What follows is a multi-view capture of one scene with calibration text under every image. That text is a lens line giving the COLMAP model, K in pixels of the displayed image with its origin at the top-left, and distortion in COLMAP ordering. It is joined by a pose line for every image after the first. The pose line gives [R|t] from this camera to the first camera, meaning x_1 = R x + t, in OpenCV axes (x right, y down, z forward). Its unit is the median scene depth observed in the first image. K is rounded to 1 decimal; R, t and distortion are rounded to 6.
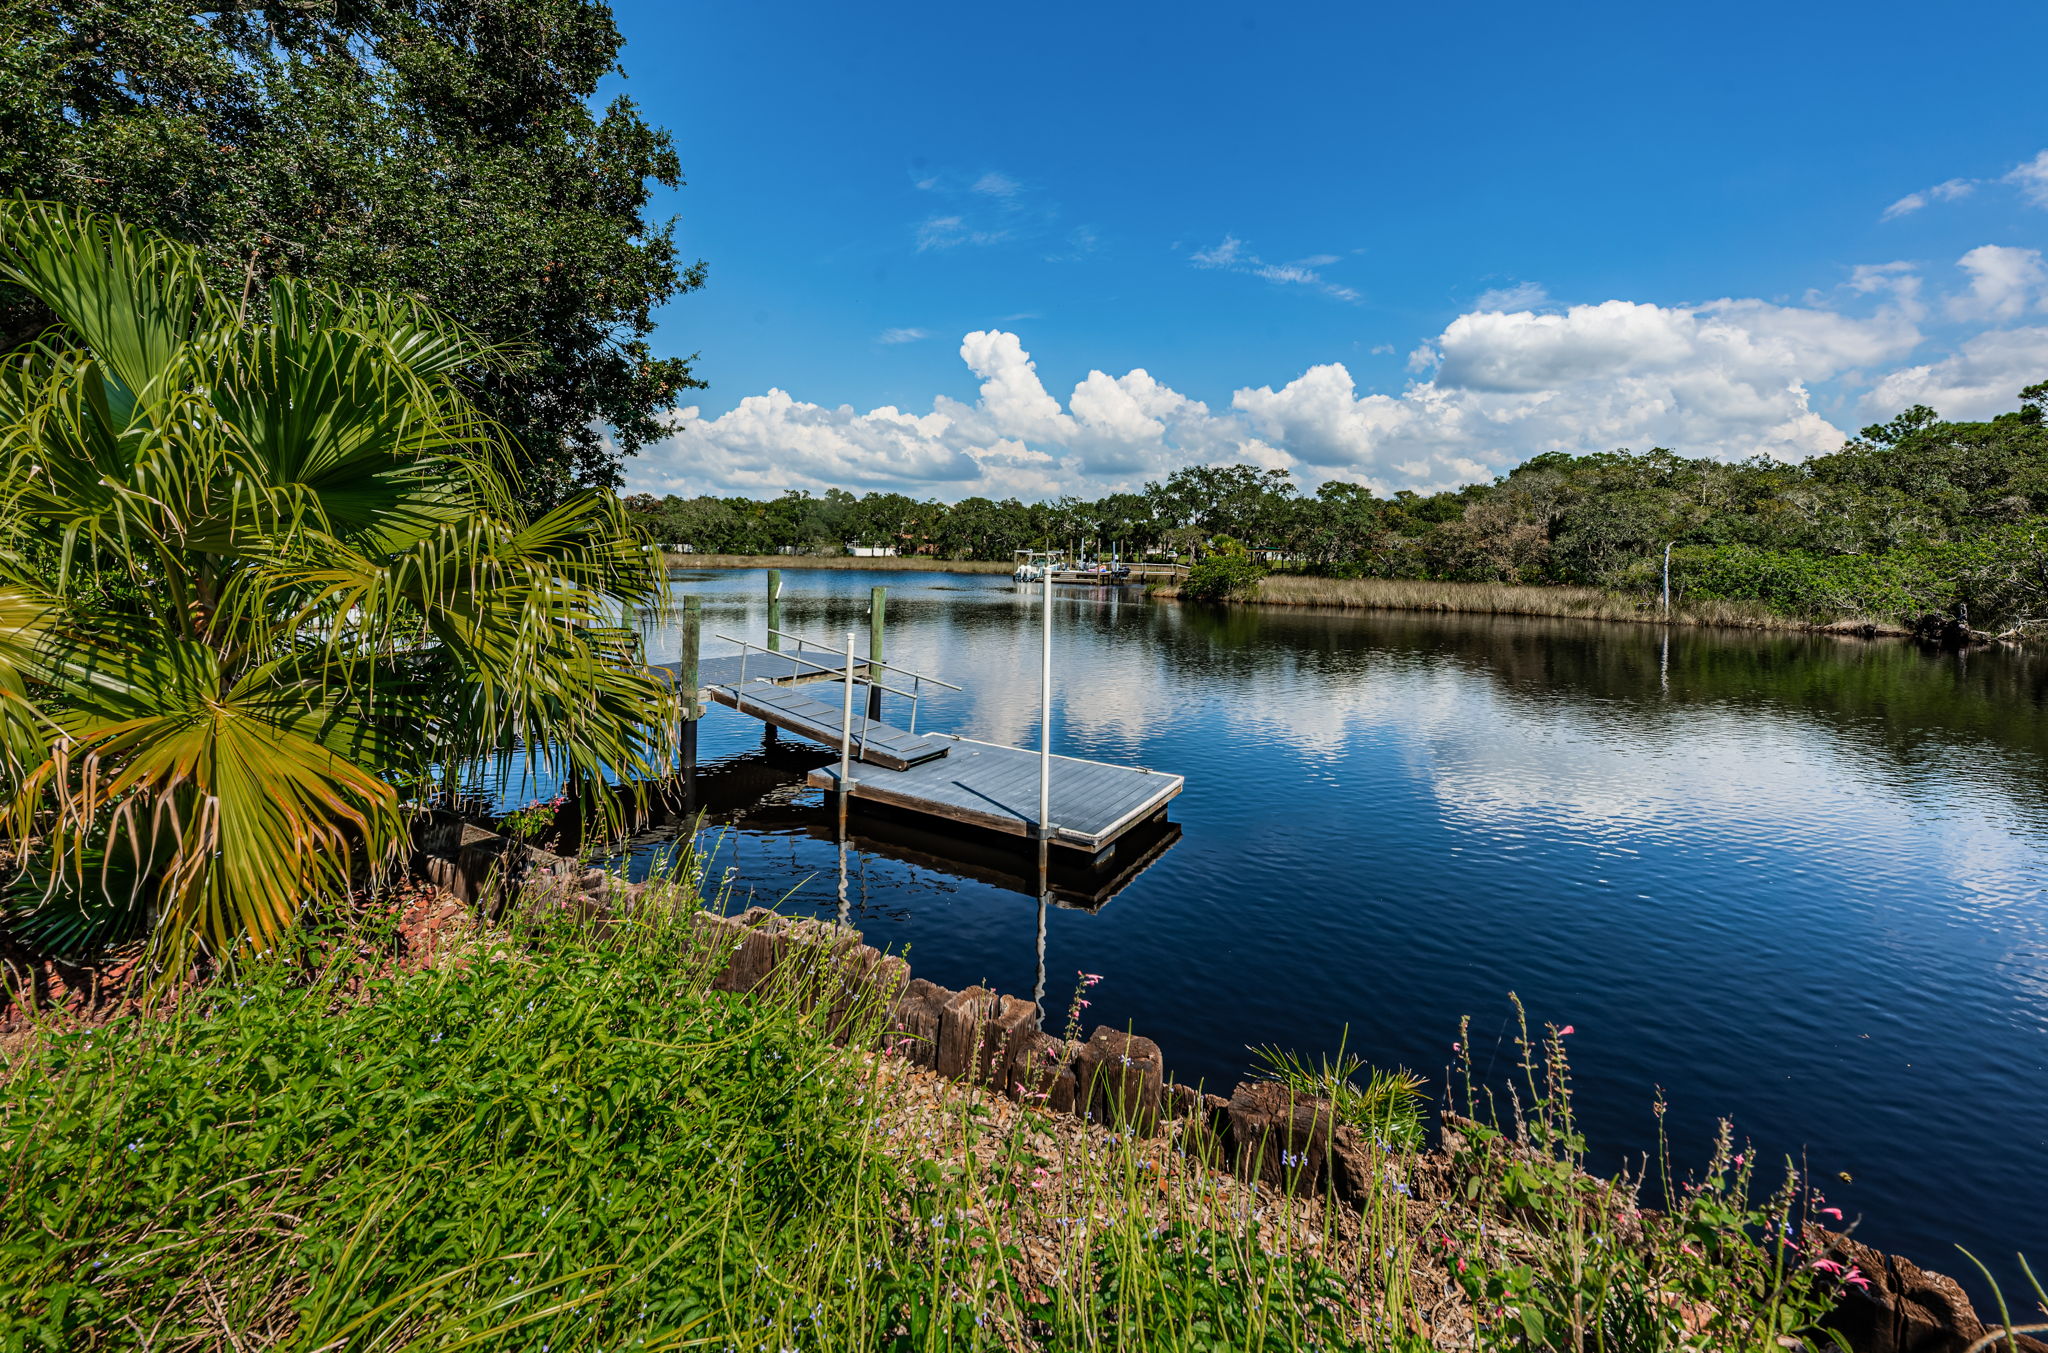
lens RADIAL K [[778.8, 0, 1022.3], [0, 778.8, 583.8], [0, 0, 1]] dist [0.001511, 0.000205]
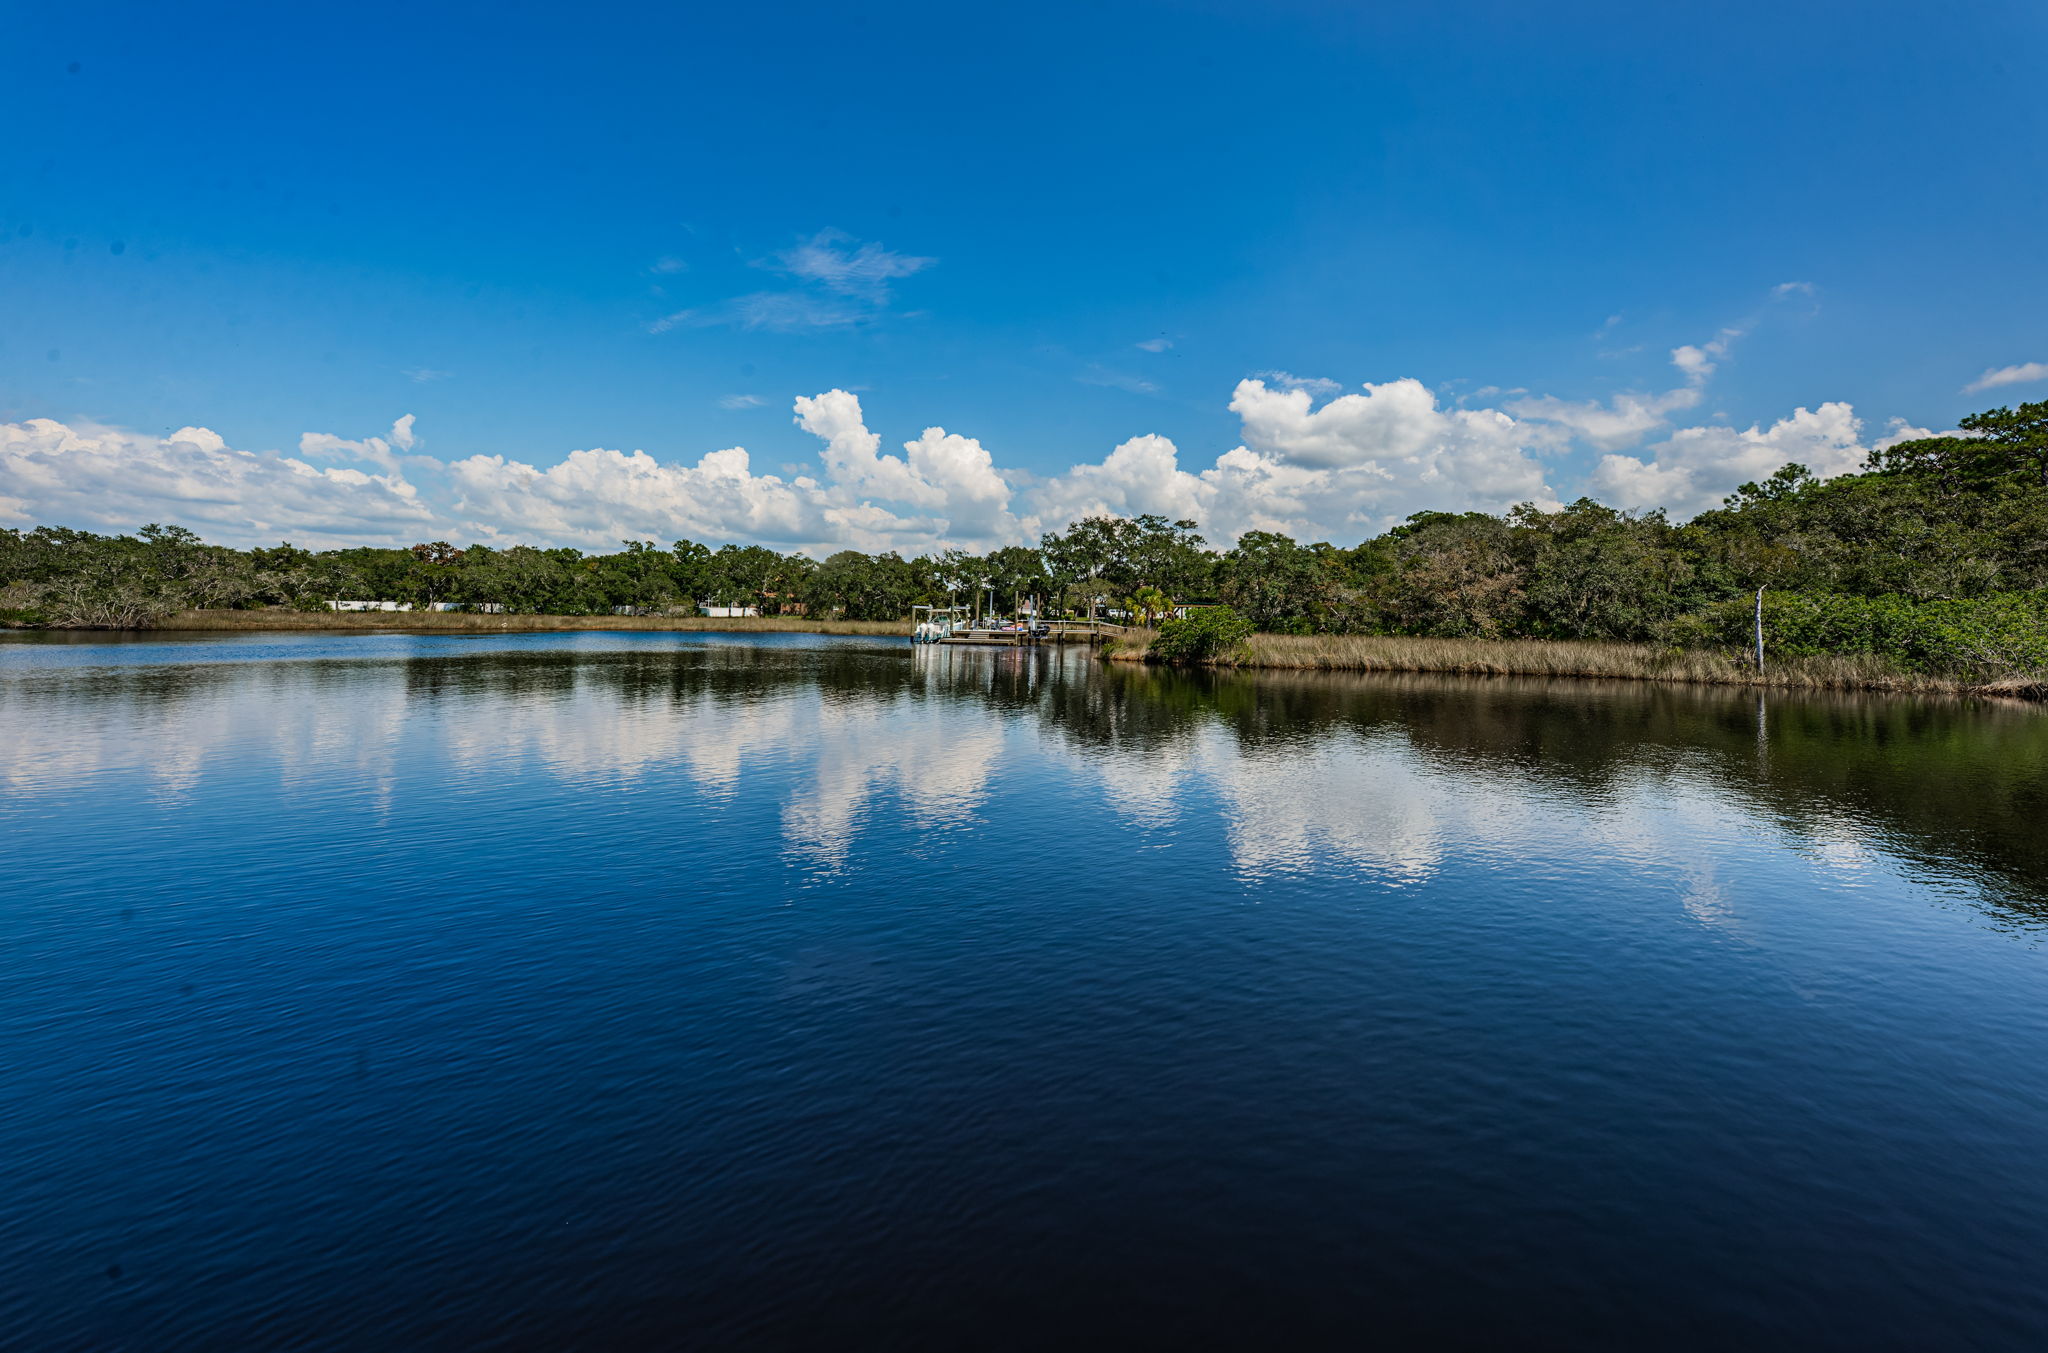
lens RADIAL K [[757.0, 0, 999.5], [0, 757.0, 592.3], [0, 0, 1]] dist [0.012971, -0.004615]
pose [[0.986763, -0.000396, 0.162171, -0.038354], [0.011743, 0.997546, -0.069021, -0.000193], [-0.161745, 0.070011, 0.984346, 0.135271]]
